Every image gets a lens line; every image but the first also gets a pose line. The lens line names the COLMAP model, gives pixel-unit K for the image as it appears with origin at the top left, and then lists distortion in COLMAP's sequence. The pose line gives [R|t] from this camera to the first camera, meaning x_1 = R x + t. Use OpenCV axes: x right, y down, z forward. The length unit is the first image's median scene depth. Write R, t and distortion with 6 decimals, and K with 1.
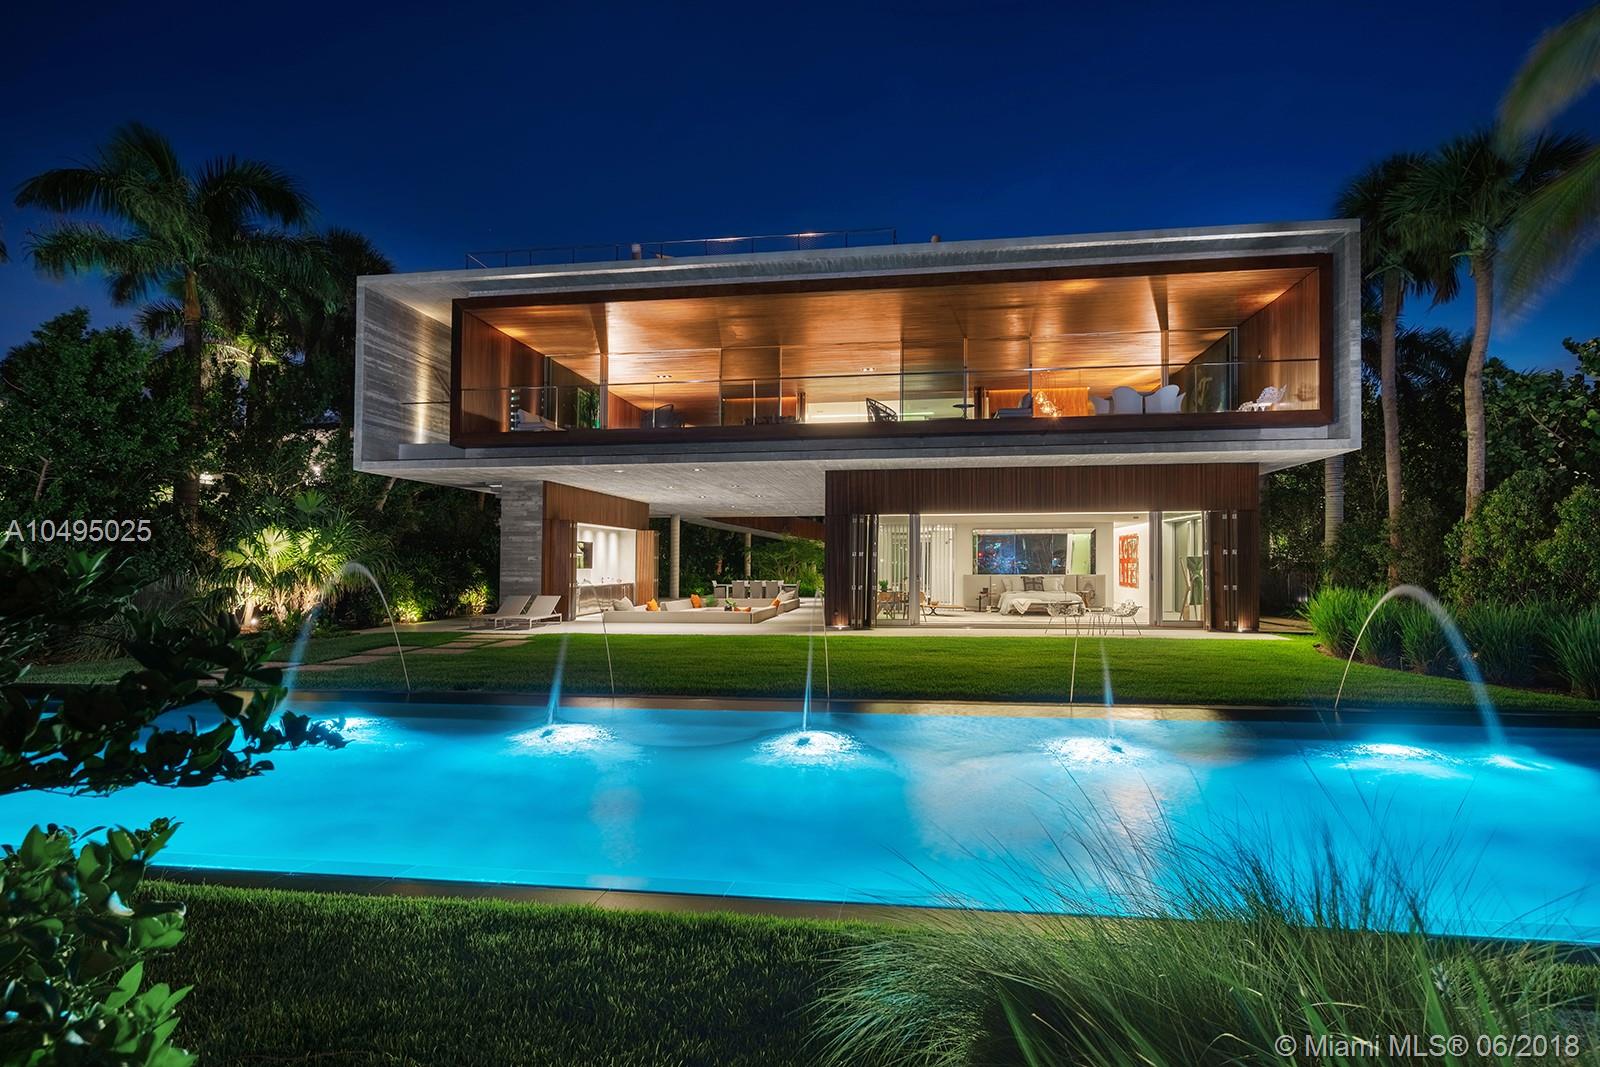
lens RADIAL K [[850.7, 0, 767.5], [0, 850.7, 514.4], [0, 0, 1]] dist [0.005663, 0.000813]
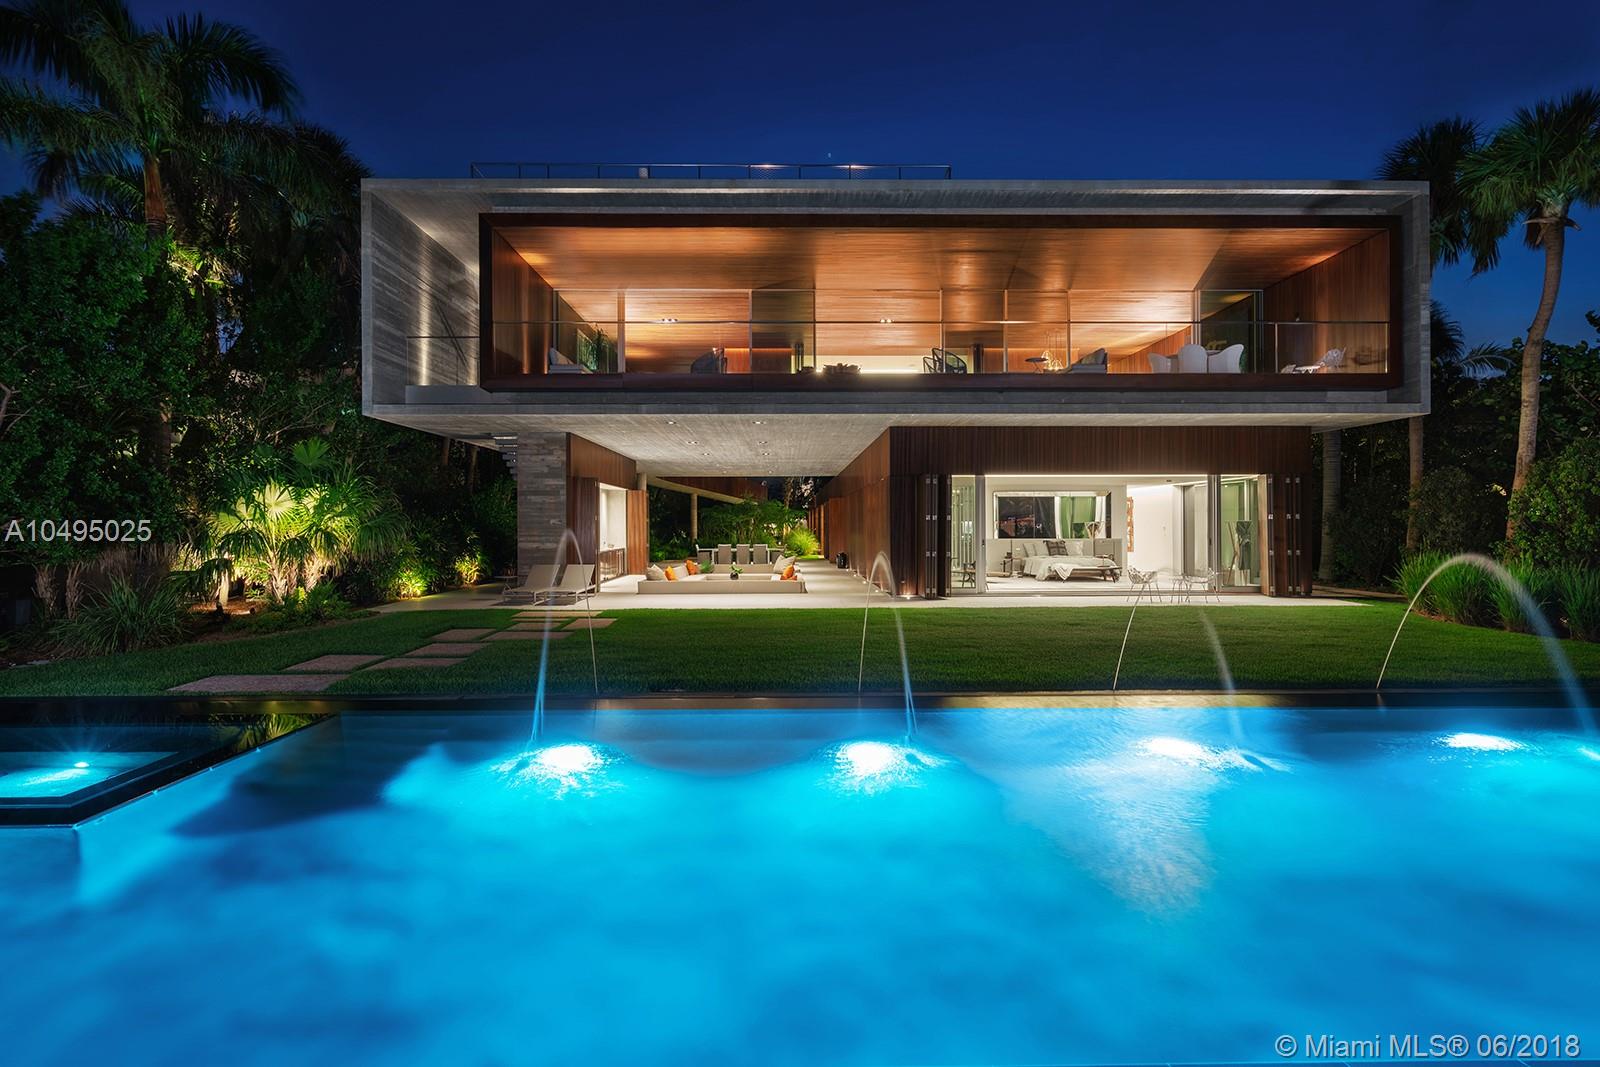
lens RADIAL K [[835.8, 0, 712.1], [0, 835.8, 500.2], [0, 0, 1]] dist [0.005281, 0.000103]
pose [[0.989104, 0.005373, 0.147122, -0.257672], [-0.009807, 0.999519, 0.029431, 0.003259], [-0.146893, -0.030553, 0.988680, 0.139334]]
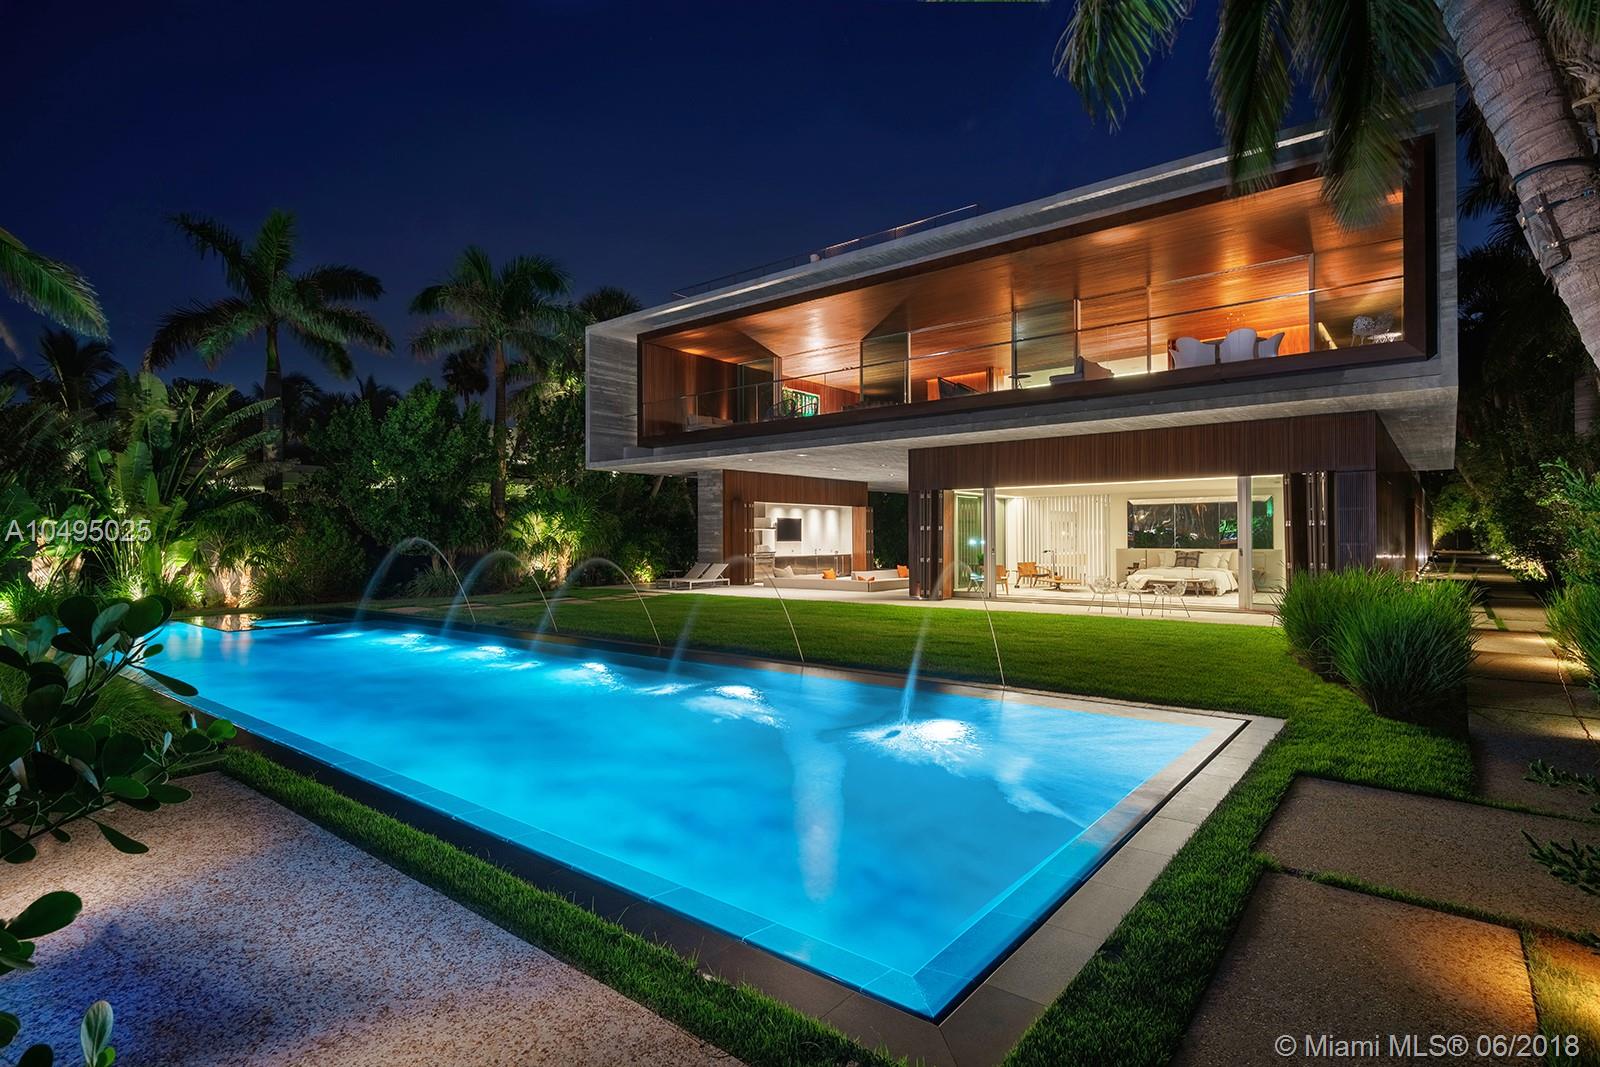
lens RADIAL K [[850.7, 0, 785.5], [0, 850.7, 499.6], [0, 0, 1]] dist [0.005663, 0.000813]
pose [[0.833921, -0.026072, -0.551268, 0.510100], [0.036281, 0.999313, 0.007621, -0.002719], [0.550690, -0.026355, 0.834293, 0.035901]]
